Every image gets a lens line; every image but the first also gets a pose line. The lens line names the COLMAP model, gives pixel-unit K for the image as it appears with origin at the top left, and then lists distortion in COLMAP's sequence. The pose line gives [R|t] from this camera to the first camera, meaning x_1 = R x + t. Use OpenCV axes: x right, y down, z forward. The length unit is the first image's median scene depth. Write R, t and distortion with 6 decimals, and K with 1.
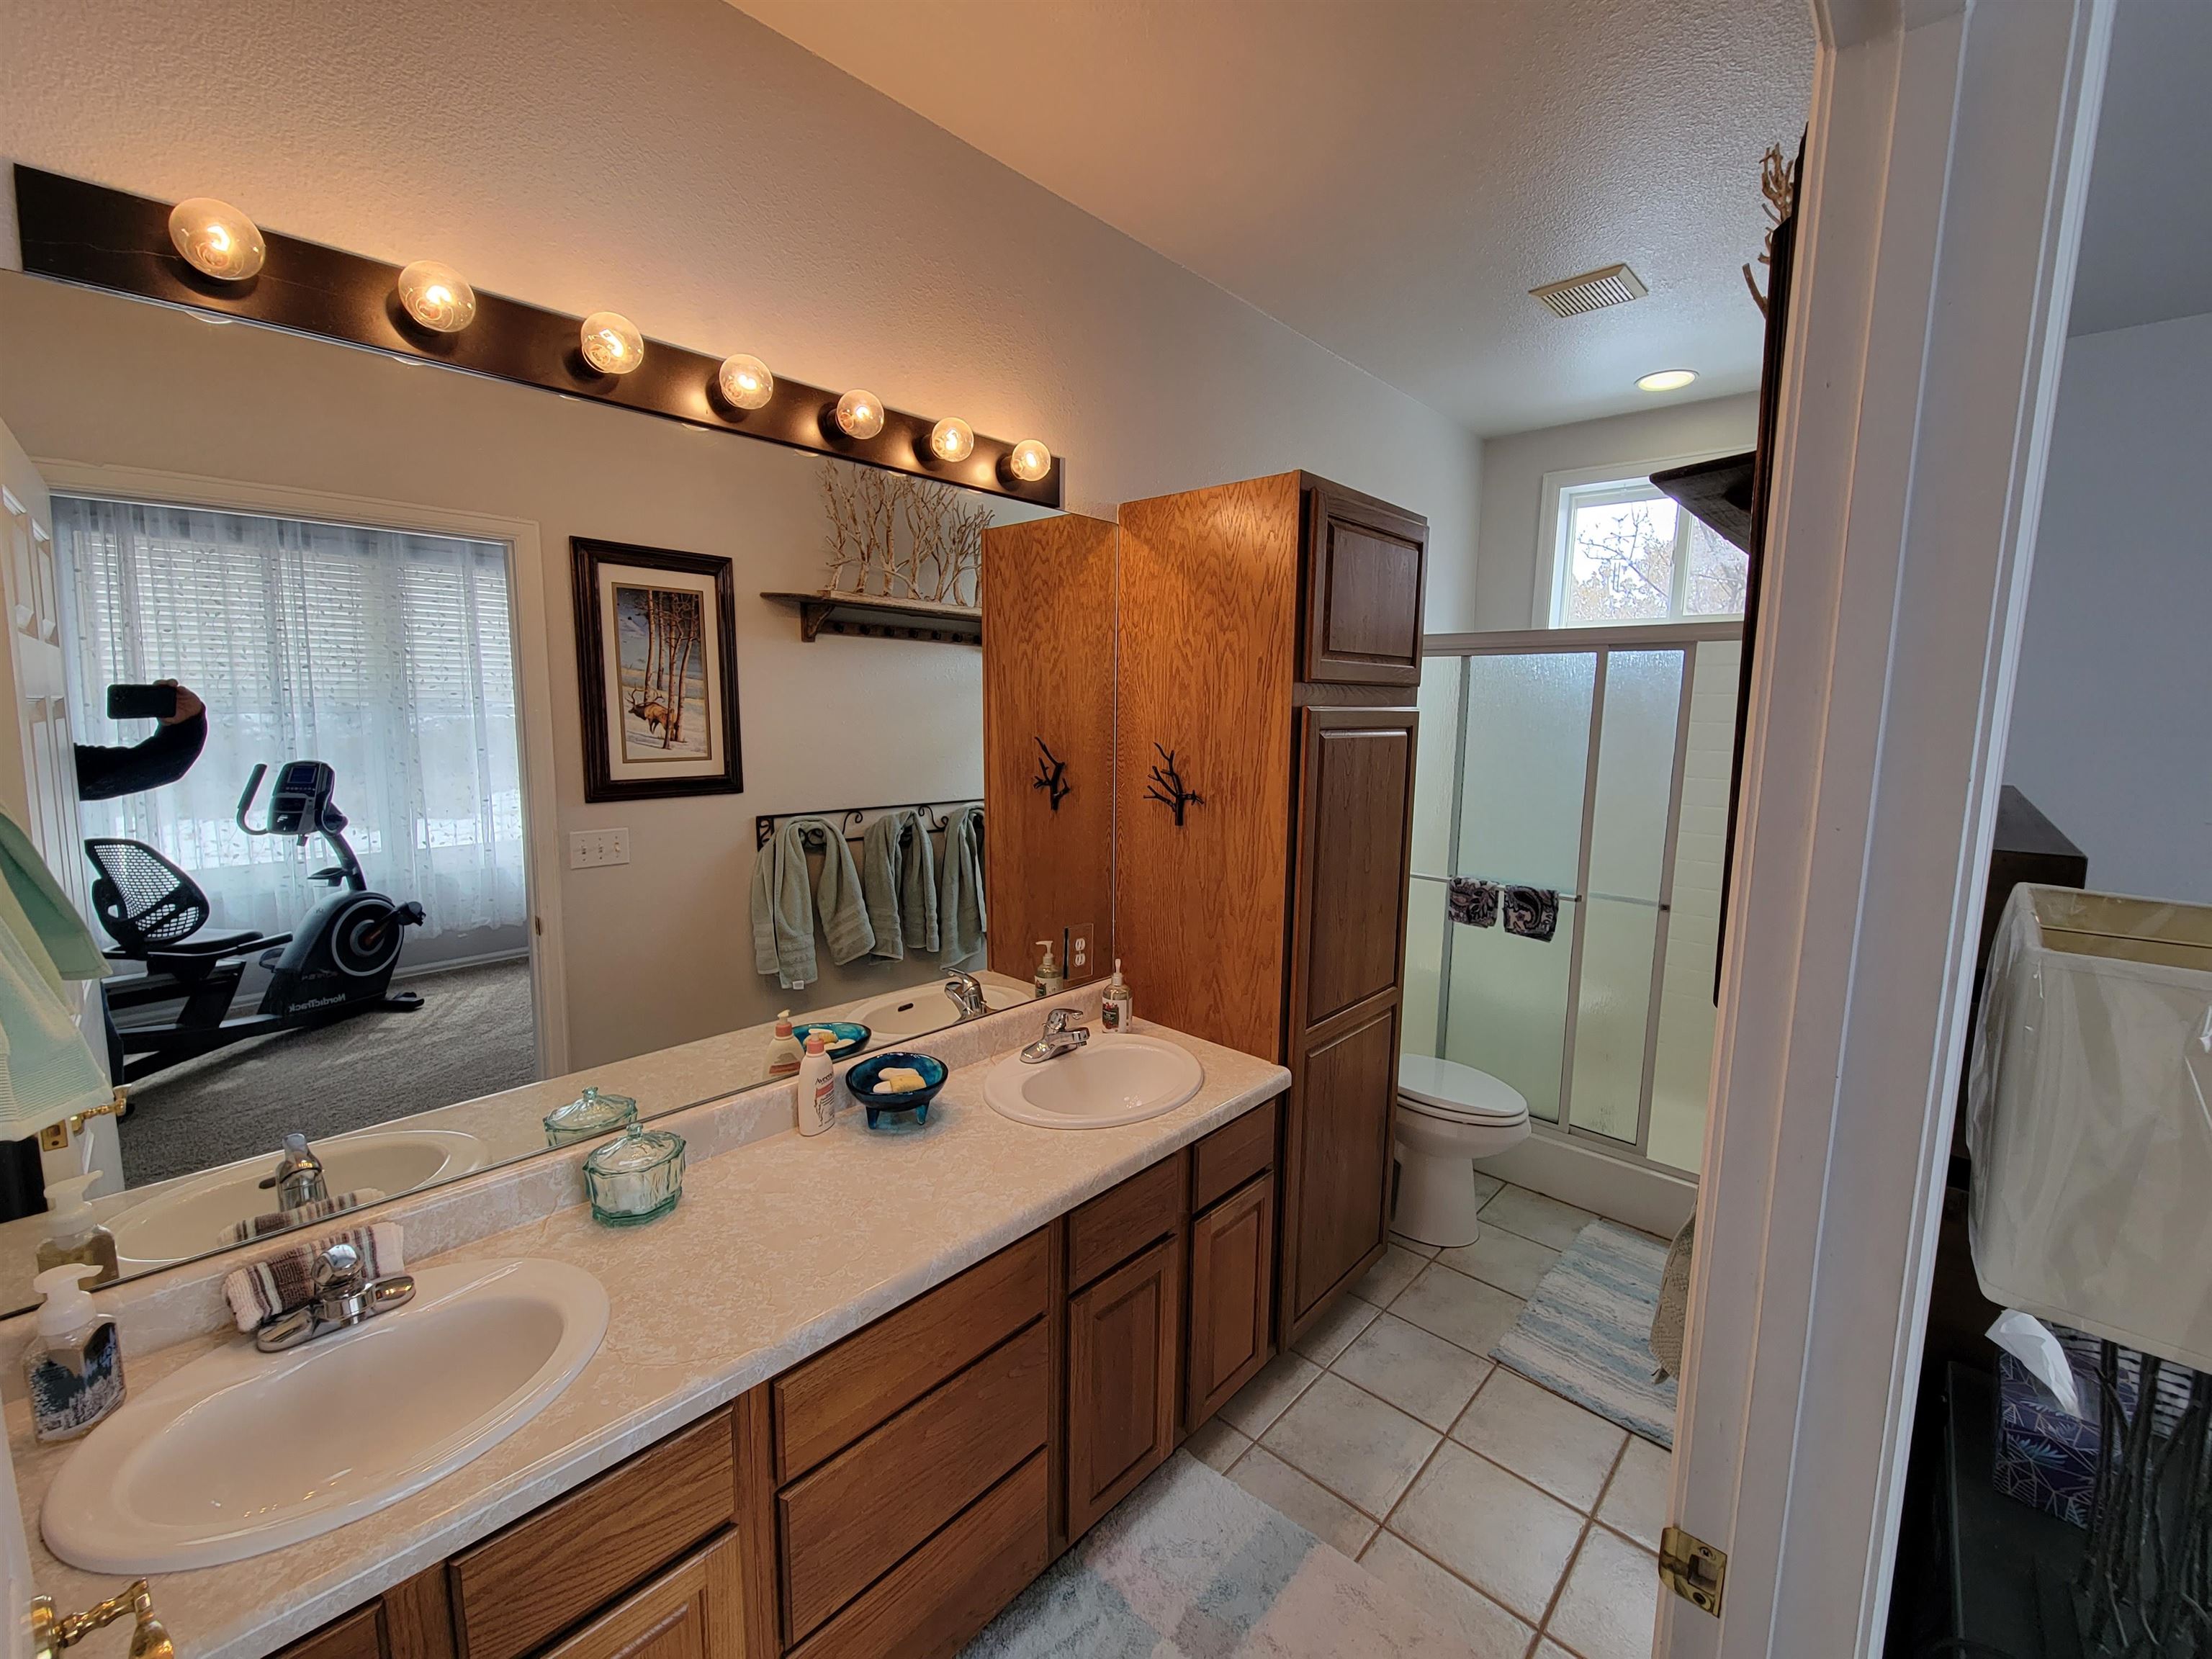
lens RADIAL K [[904.9, 0, 1108.0], [0, 904.9, 811.7], [0, 0, 1]] dist [-0.001874, -0.002787]
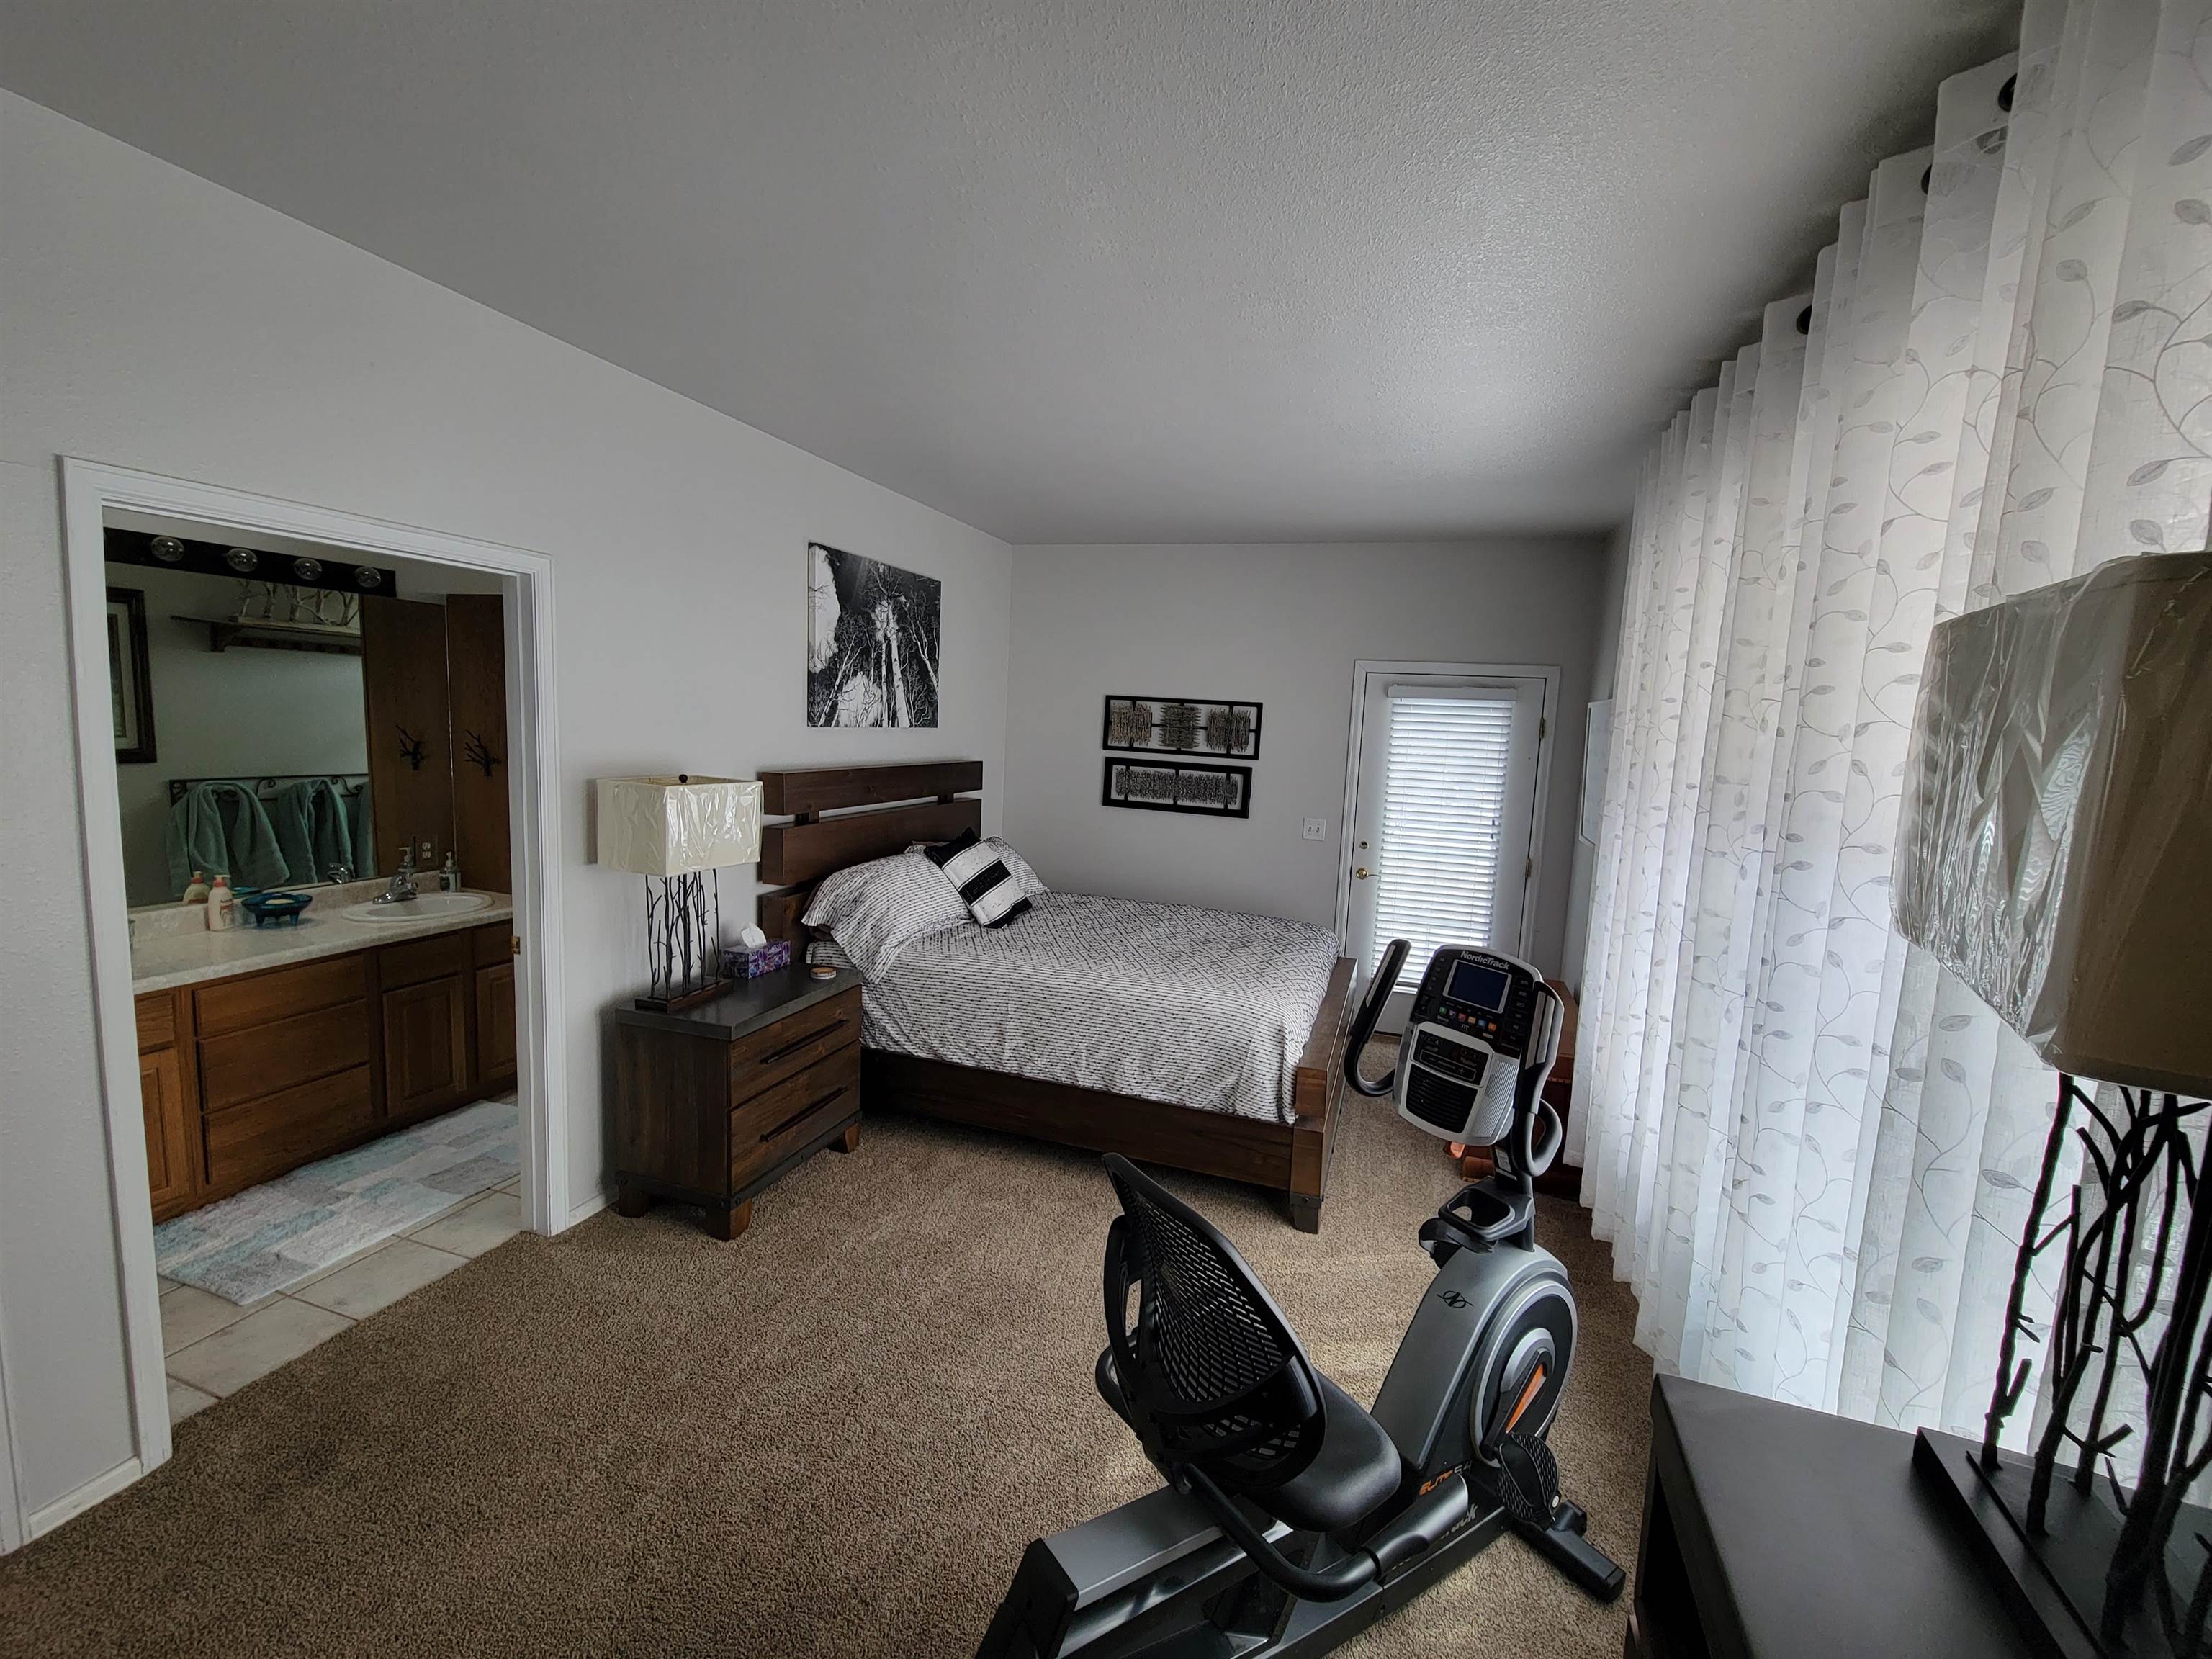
lens RADIAL K [[904.9, 0, 1131.8], [0, 904.9, 824.9], [0, 0, 1]] dist [-0.001874, -0.002787]
pose [[0.897778, -0.020567, 0.439968, 0.315070], [0.015996, 0.999773, 0.014094, 0.077666], [-0.440158, -0.005616, 0.897903, -0.856614]]
